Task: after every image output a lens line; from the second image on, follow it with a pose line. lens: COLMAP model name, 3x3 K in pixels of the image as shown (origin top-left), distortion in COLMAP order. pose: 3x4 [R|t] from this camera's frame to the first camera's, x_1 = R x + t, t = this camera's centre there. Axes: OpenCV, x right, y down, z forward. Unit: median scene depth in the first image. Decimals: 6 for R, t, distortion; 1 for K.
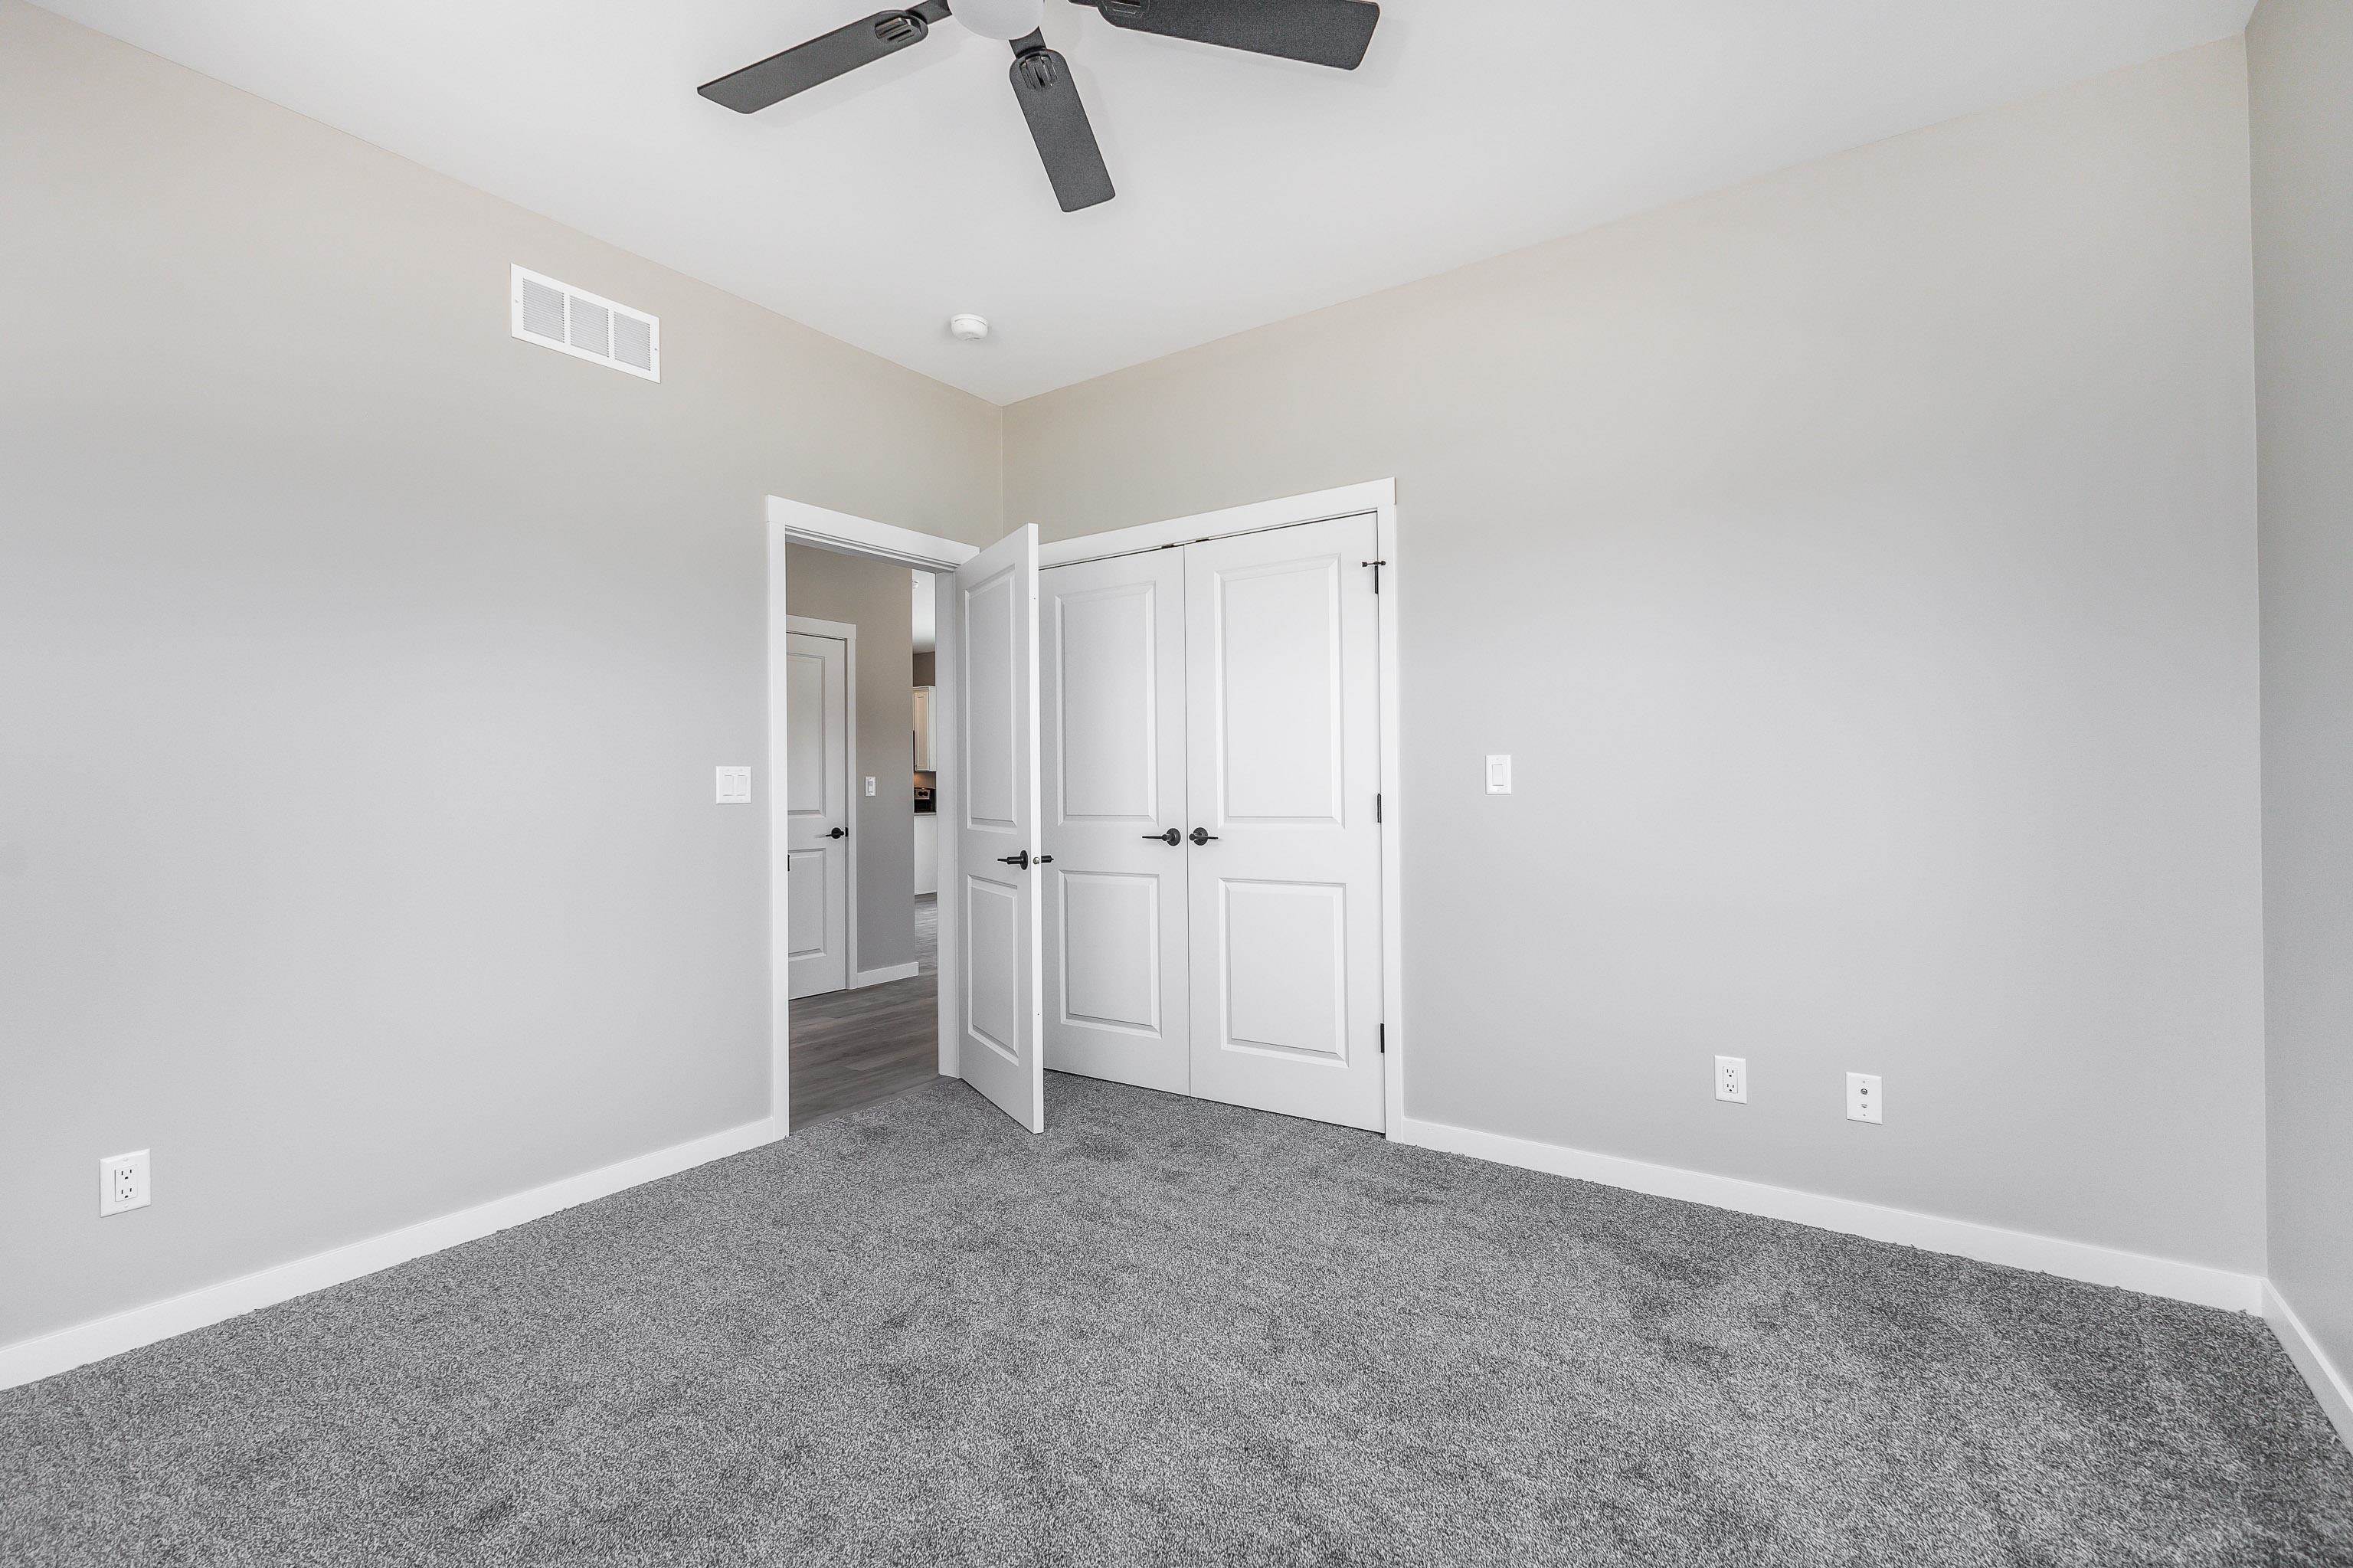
lens RADIAL K [[1035.5, 0, 1180.8], [0, 1035.5, 784.0], [0, 0, 1]] dist [0.007788, -0.002220]
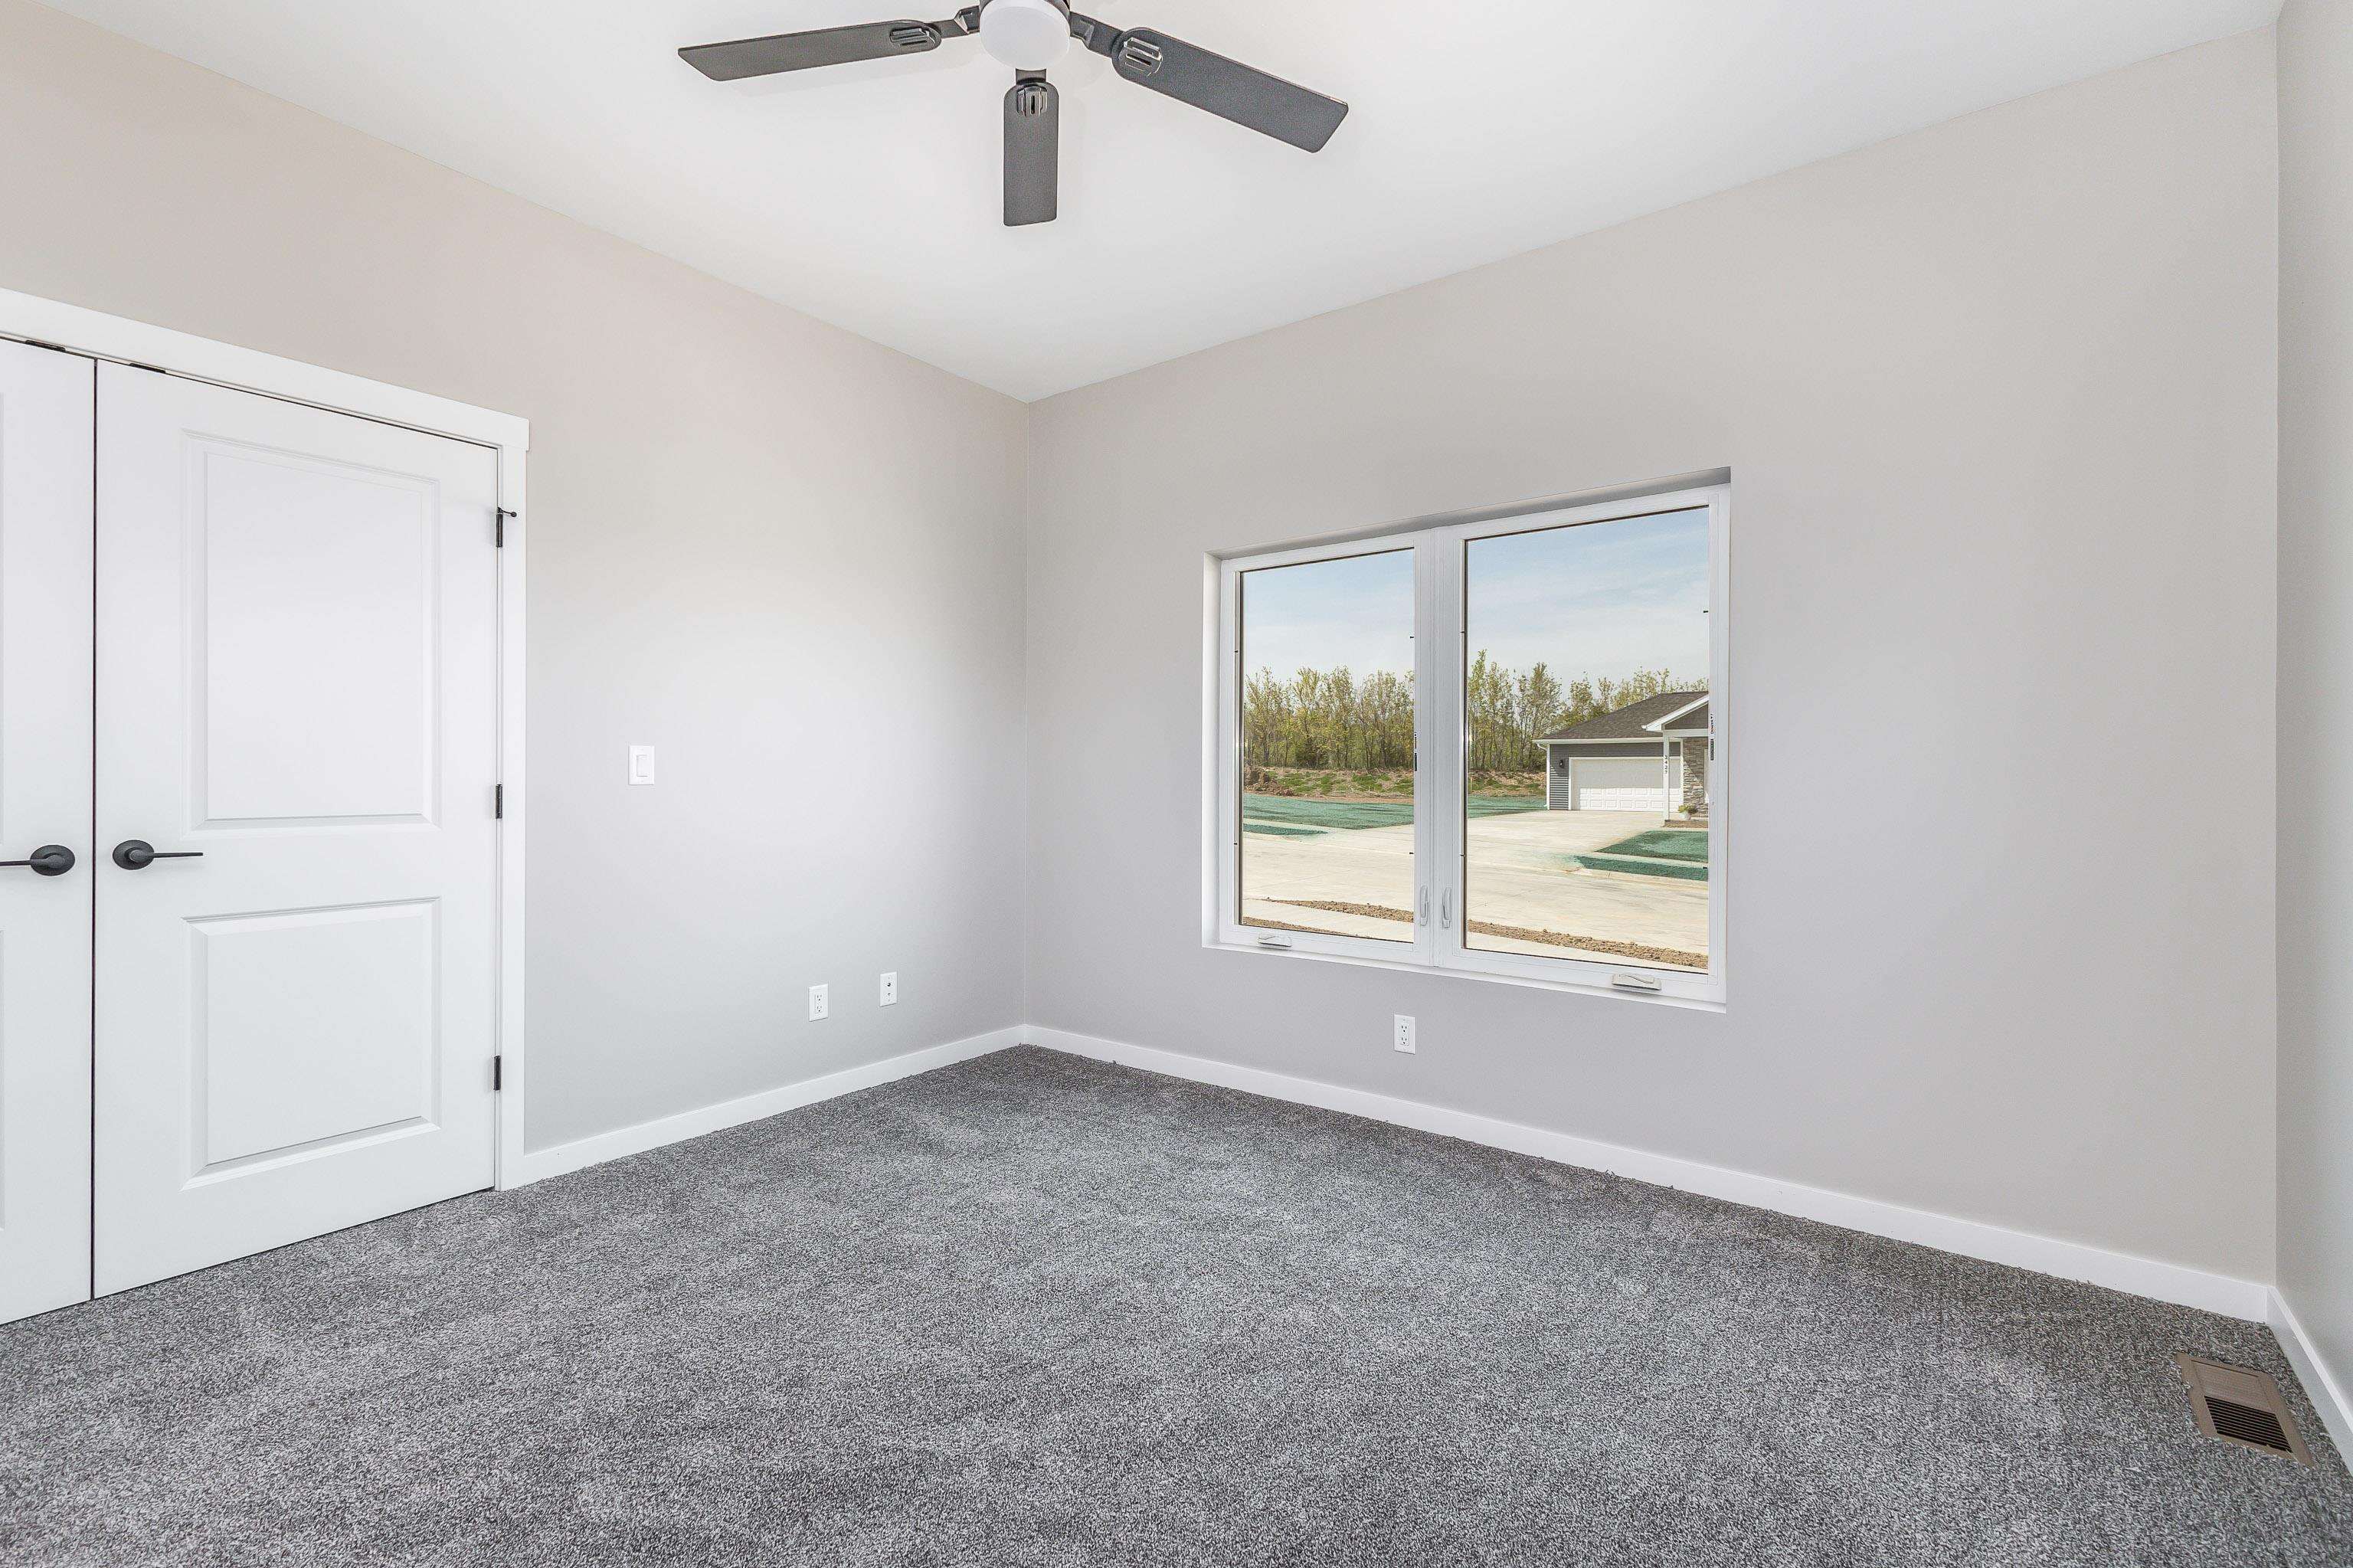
lens RADIAL K [[1035.5, 0, 1181.4], [0, 1035.5, 780.6], [0, 0, 1]] dist [0.007788, -0.002220]
pose [[0.039220, 0.006678, 0.999208, -0.640088], [-0.005415, 0.999964, -0.006471, 0.008896], [-0.999216, -0.005157, 0.039255, 0.413996]]
